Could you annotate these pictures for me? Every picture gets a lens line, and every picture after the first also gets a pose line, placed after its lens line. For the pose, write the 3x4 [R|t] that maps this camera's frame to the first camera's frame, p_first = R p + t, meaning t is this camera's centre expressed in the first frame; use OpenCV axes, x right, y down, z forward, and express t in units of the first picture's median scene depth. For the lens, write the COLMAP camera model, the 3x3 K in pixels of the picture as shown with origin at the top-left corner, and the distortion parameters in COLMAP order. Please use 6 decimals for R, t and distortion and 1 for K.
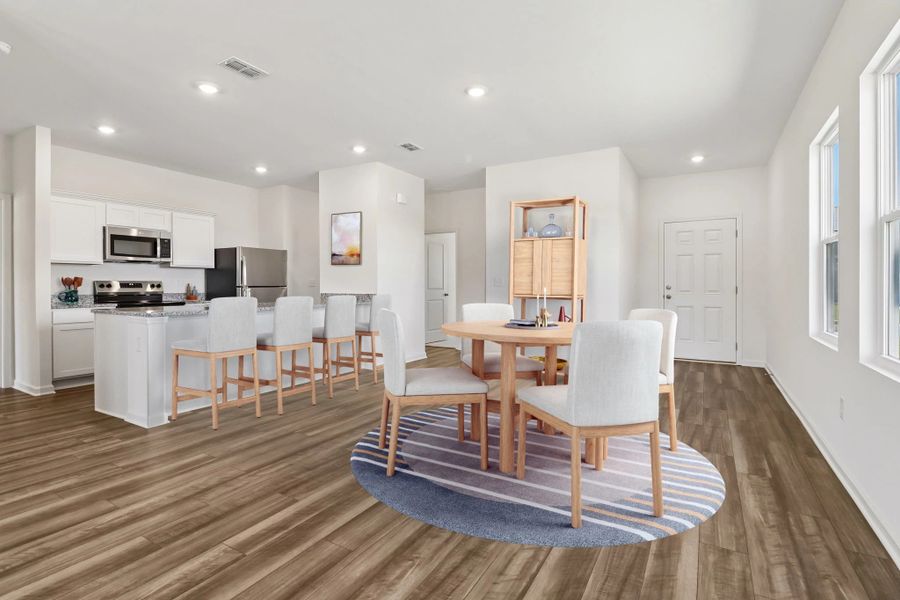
lens RADIAL K [[445.4, 0, 449.9], [0, 445.4, 286.6], [0, 0, 1]] dist [-0.004440, -0.001217]
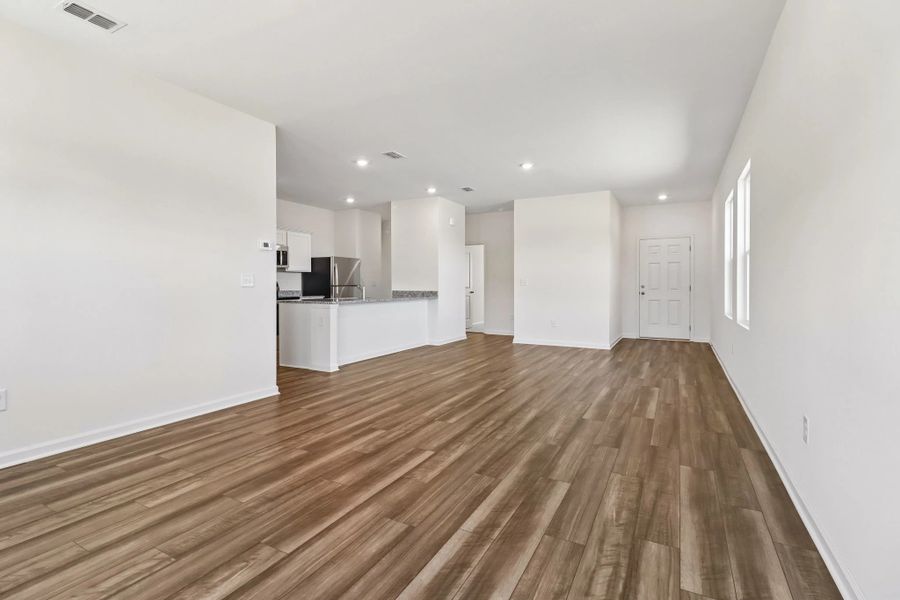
lens RADIAL K [[427.8, 0, 452.4], [0, 427.8, 288.4], [0, 0, 1]] dist [-0.000692, -0.000835]
pose [[0.999186, -0.000125, 0.040335, -0.180494], [-0.000029, 0.999993, 0.003805, 0.003003], [-0.040335, -0.003803, 0.999179, -0.359448]]
